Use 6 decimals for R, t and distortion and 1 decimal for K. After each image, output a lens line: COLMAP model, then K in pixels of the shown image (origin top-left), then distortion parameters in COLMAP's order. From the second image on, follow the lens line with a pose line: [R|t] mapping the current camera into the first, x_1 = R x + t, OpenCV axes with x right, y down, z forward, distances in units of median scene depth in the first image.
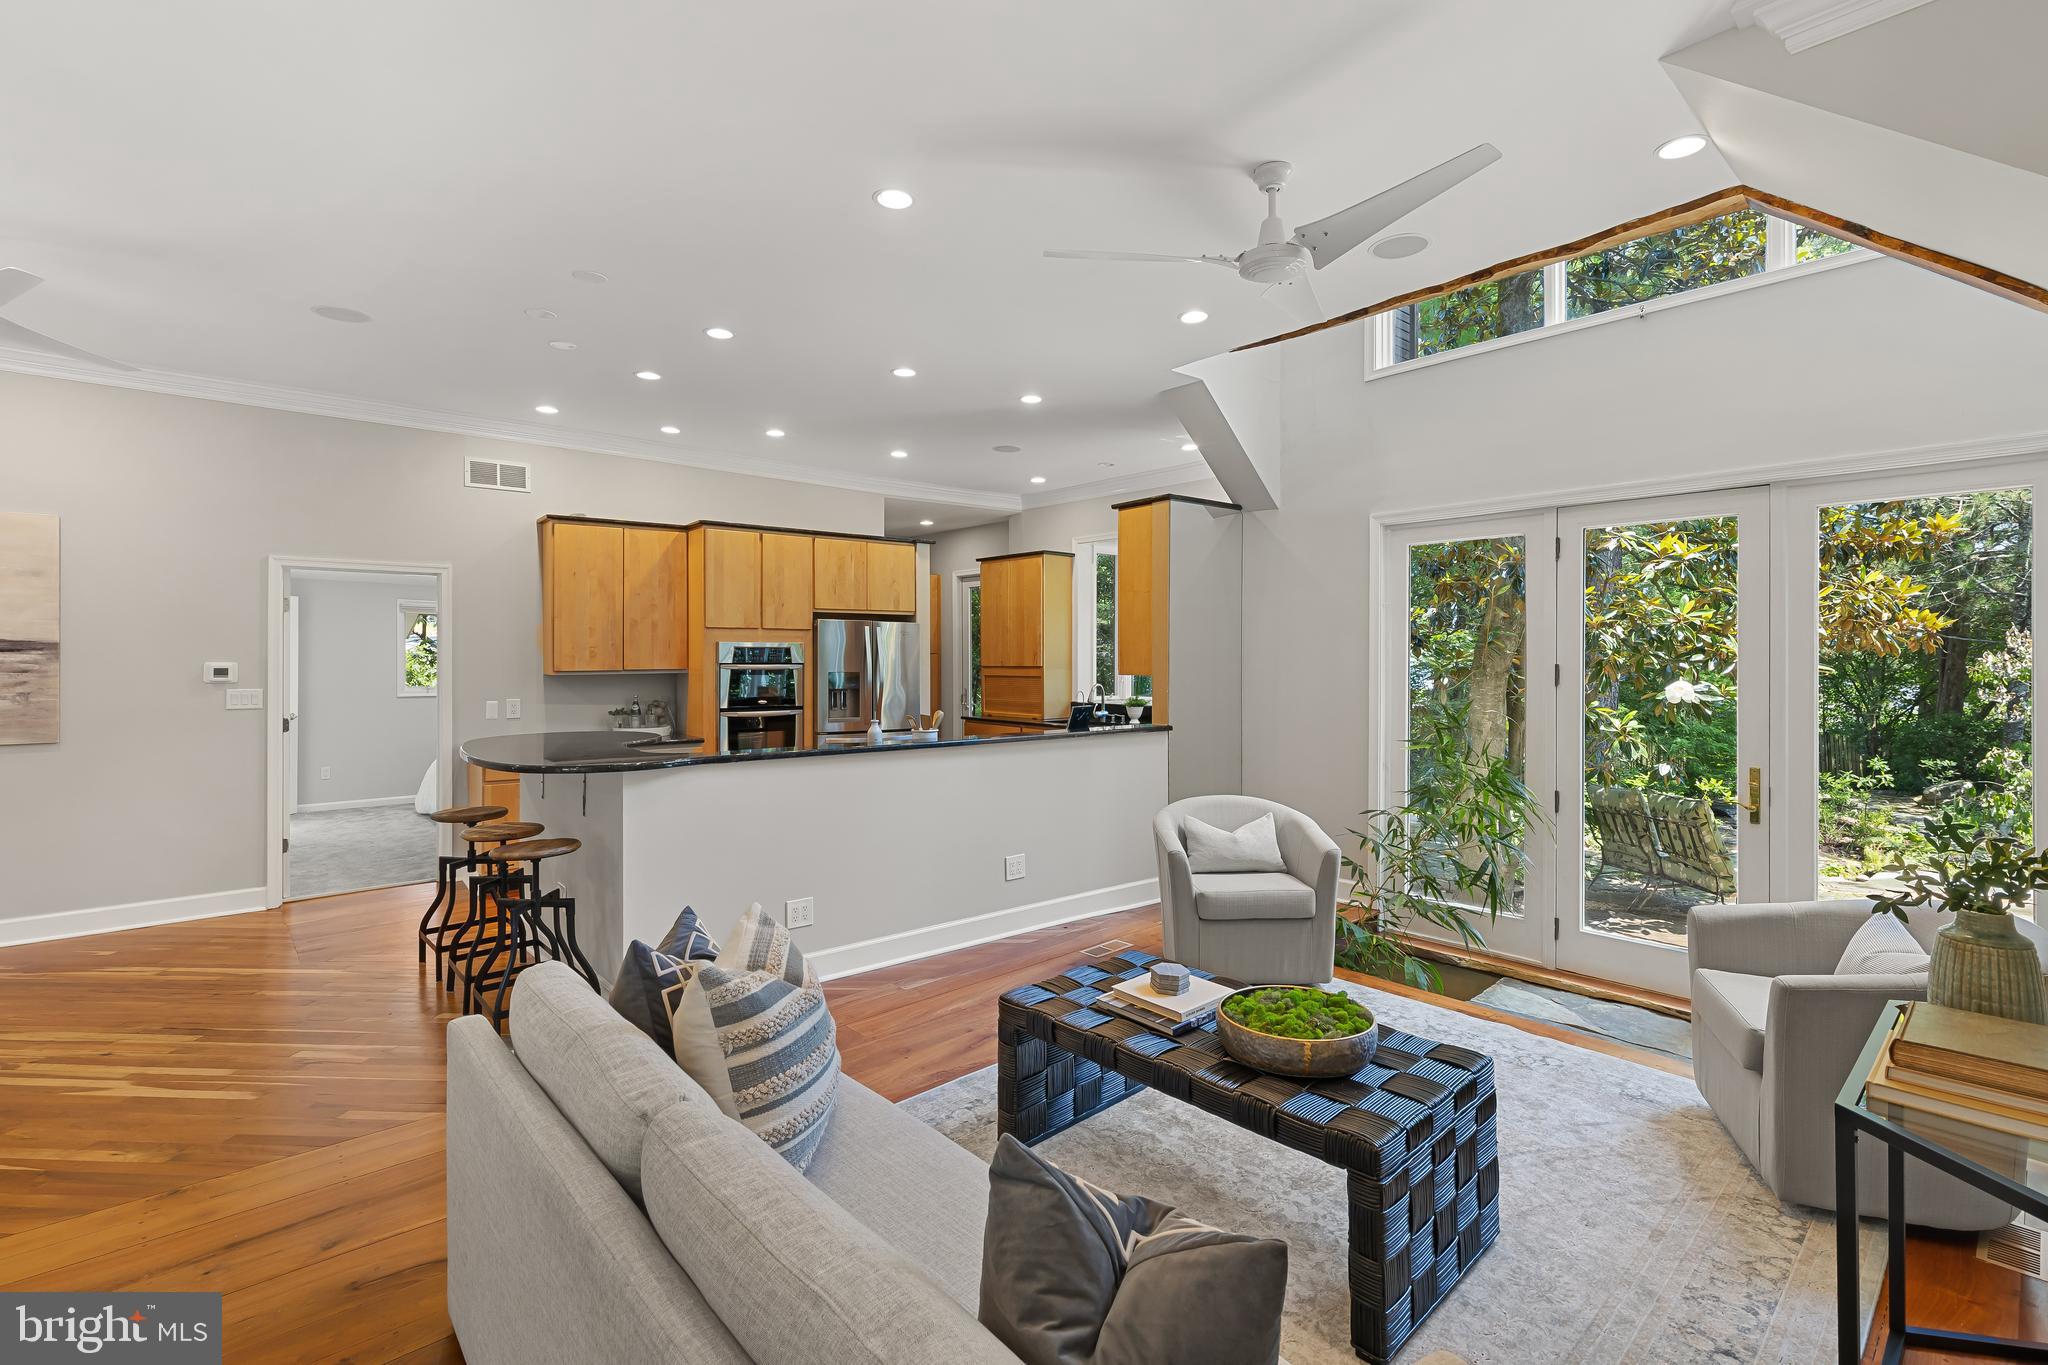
lens RADIAL K [[921.2, 0, 1032.1], [0, 921.2, 660.5], [0, 0, 1]] dist [0.012622, -0.004591]
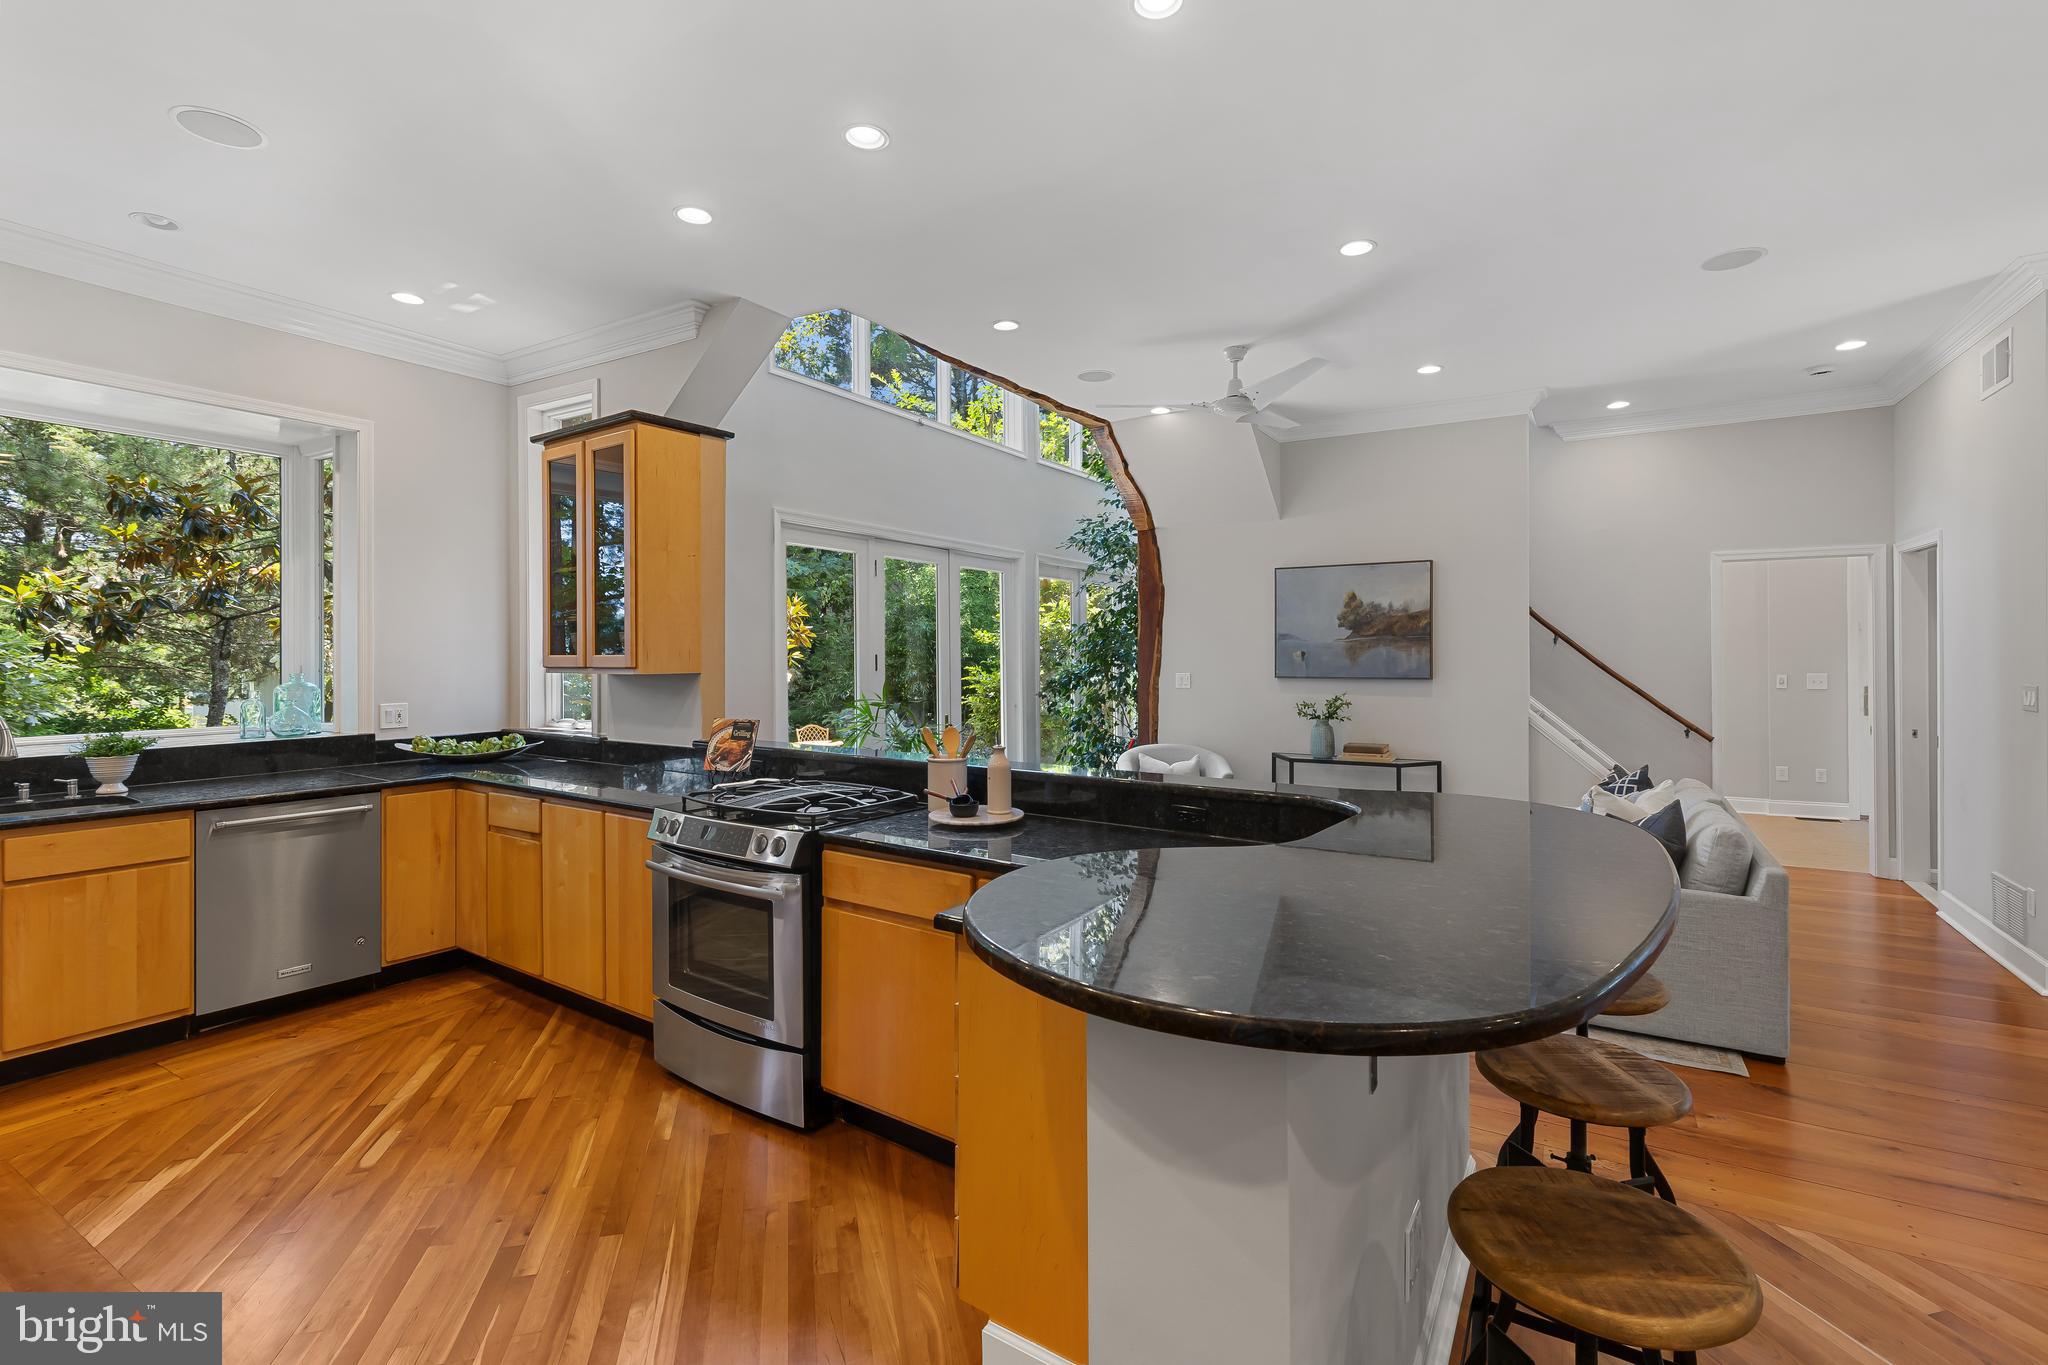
lens RADIAL K [[921.2, 0, 1024.0], [0, 921.2, 655.7], [0, 0, 1]] dist [0.012622, -0.004591]
pose [[-0.285578, 0.000655, 0.958355, -0.532205], [0.004960, 0.999987, 0.000795, 0.002688], [-0.958343, 0.004980, -0.285578, 0.806231]]
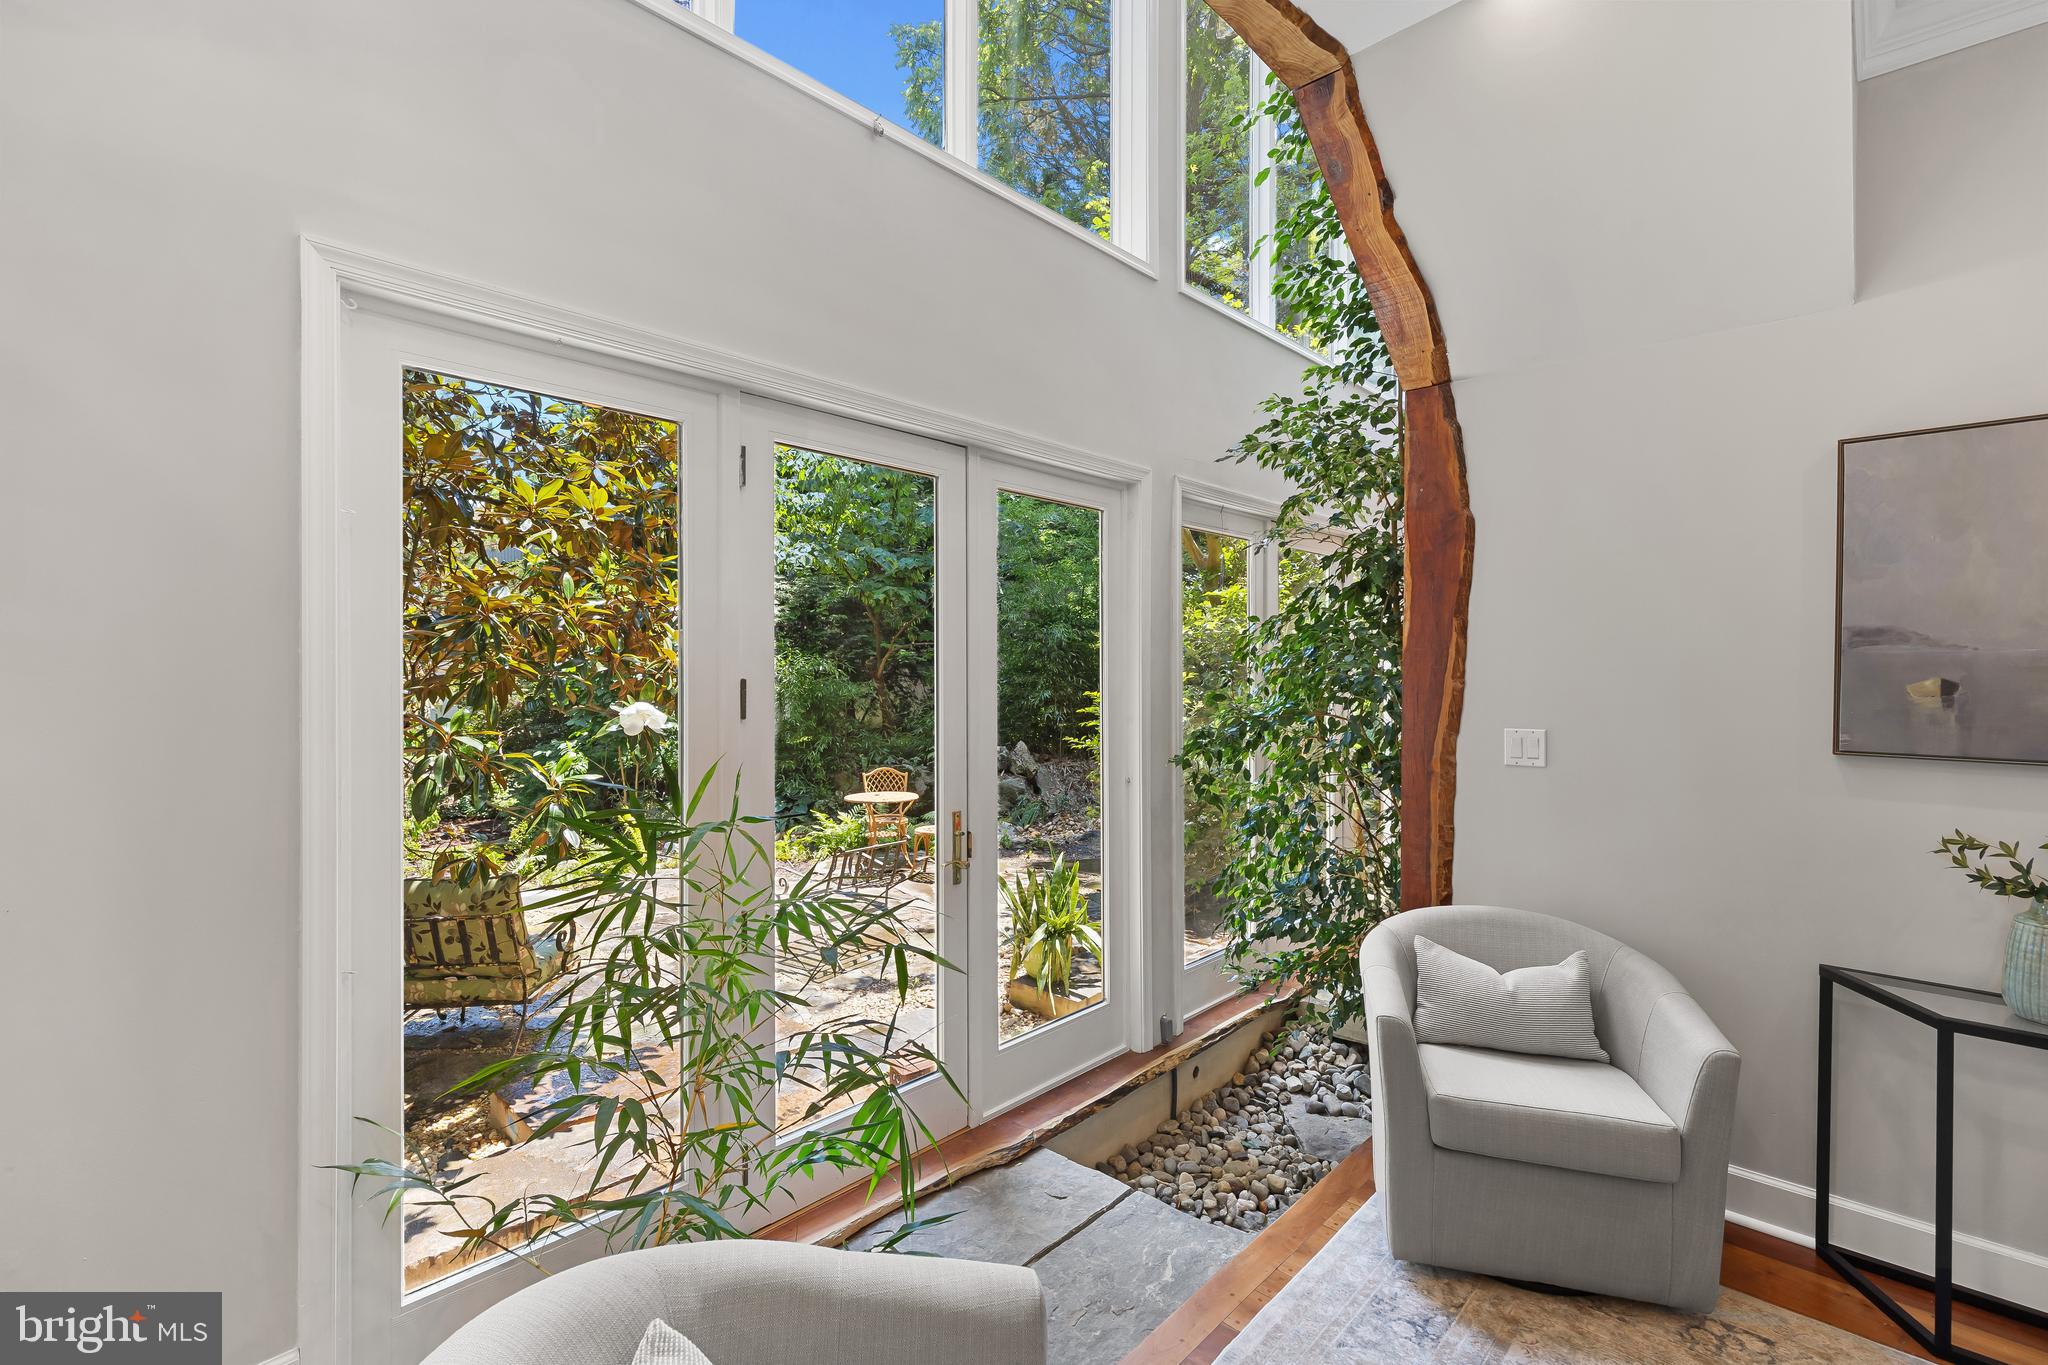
lens RADIAL K [[921.2, 0, 1031.4], [0, 921.2, 678.3], [0, 0, 1]] dist [0.012622, -0.004591]
pose [[-0.093734, -0.010057, 0.995546, 0.006836], [-0.001497, 0.999949, 0.009960, -0.002856], [-0.995596, -0.000557, -0.093744, 0.603822]]
